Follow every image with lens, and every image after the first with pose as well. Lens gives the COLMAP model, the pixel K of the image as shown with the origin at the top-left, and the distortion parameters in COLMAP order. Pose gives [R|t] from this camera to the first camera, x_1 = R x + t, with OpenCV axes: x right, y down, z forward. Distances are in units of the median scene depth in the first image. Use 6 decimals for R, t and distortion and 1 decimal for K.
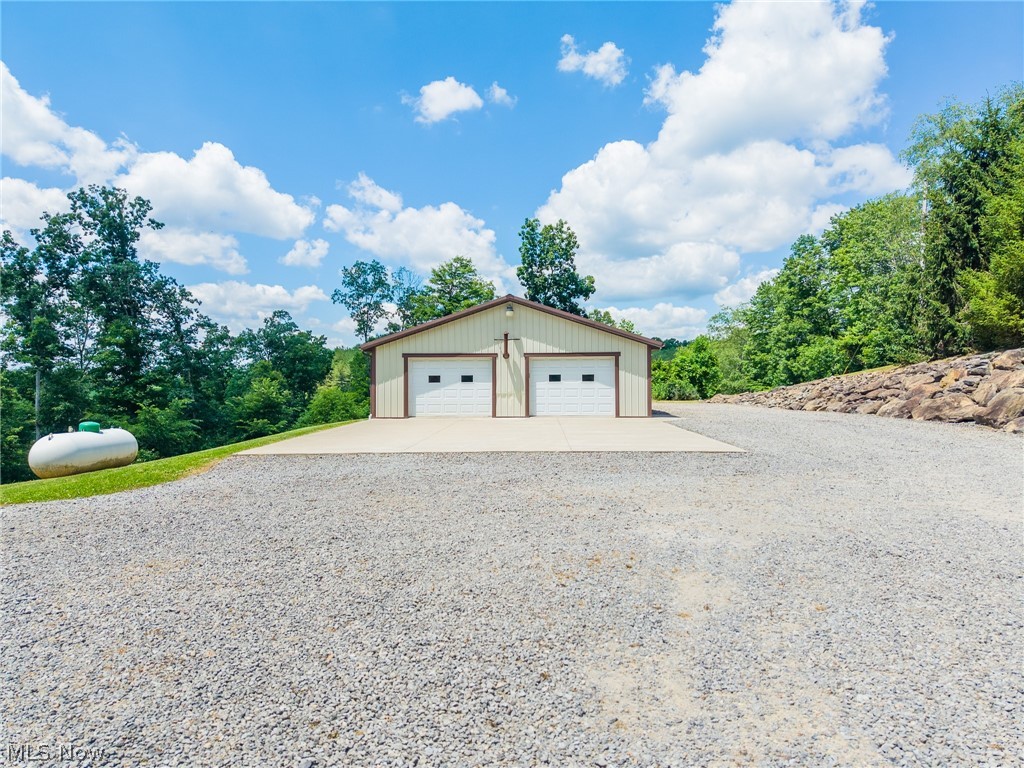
lens RADIAL K [[695.1, 0, 512.0], [0, 695.1, 384.0], [0, 0, 1]] dist [0.049400, -0.044670]
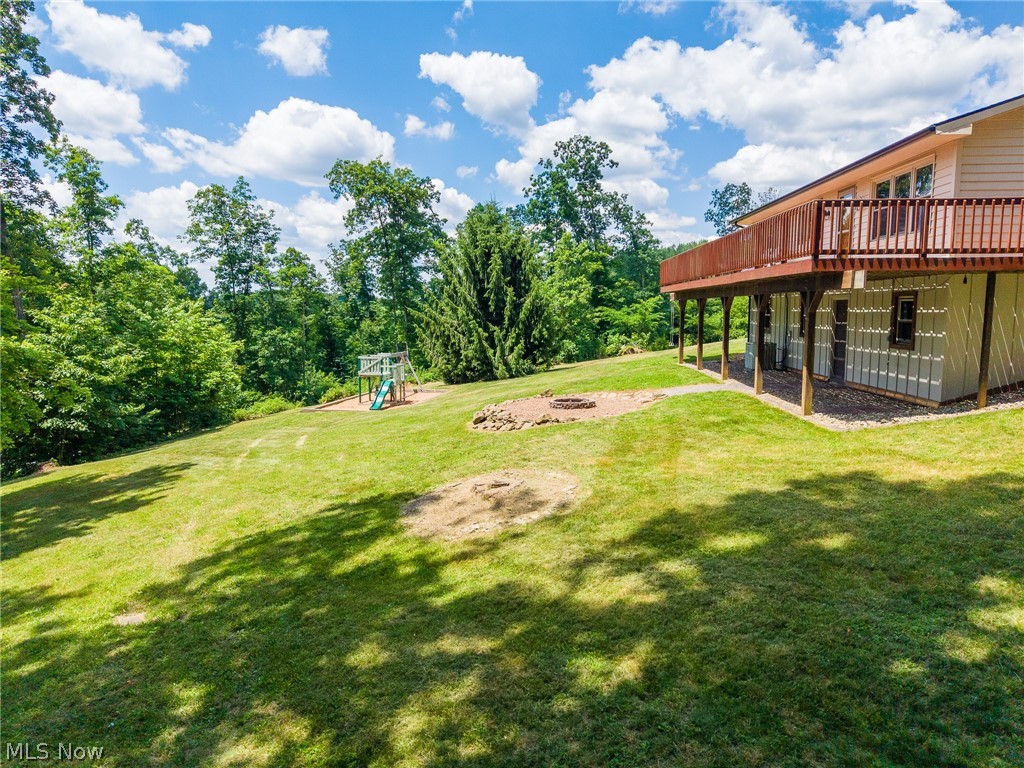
lens RADIAL K [[695.1, 0, 512.0], [0, 695.1, 384.0], [0, 0, 1]] dist [0.049400, -0.044670]
pose [[0.964714, 0.035227, -0.260932, -0.339842], [-0.004951, 0.993261, 0.115791, 0.031442], [0.263252, -0.110414, 0.958388, -0.350671]]
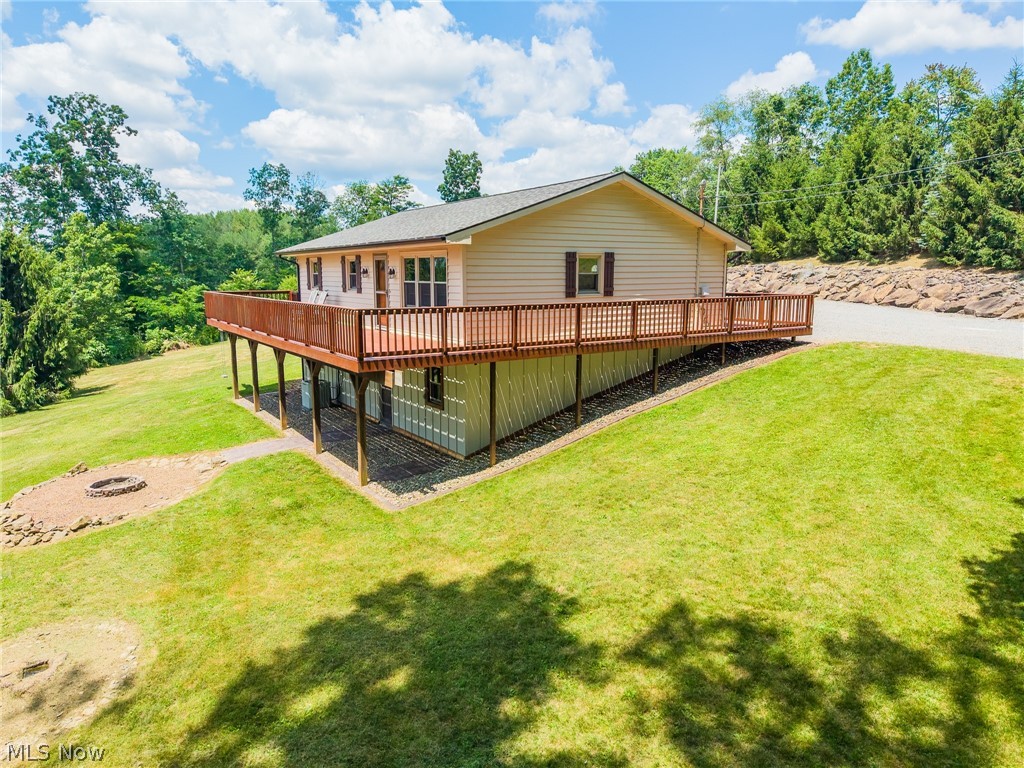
lens RADIAL K [[697.6, 0, 503.0], [0, 697.6, 383.4], [0, 0, 1]] dist [0.047007, -0.027587]
pose [[0.942419, -0.047864, 0.330993, -0.340630], [-0.005586, 0.987314, 0.158680, -0.006504], [-0.334389, -0.151392, 0.930196, -0.352103]]
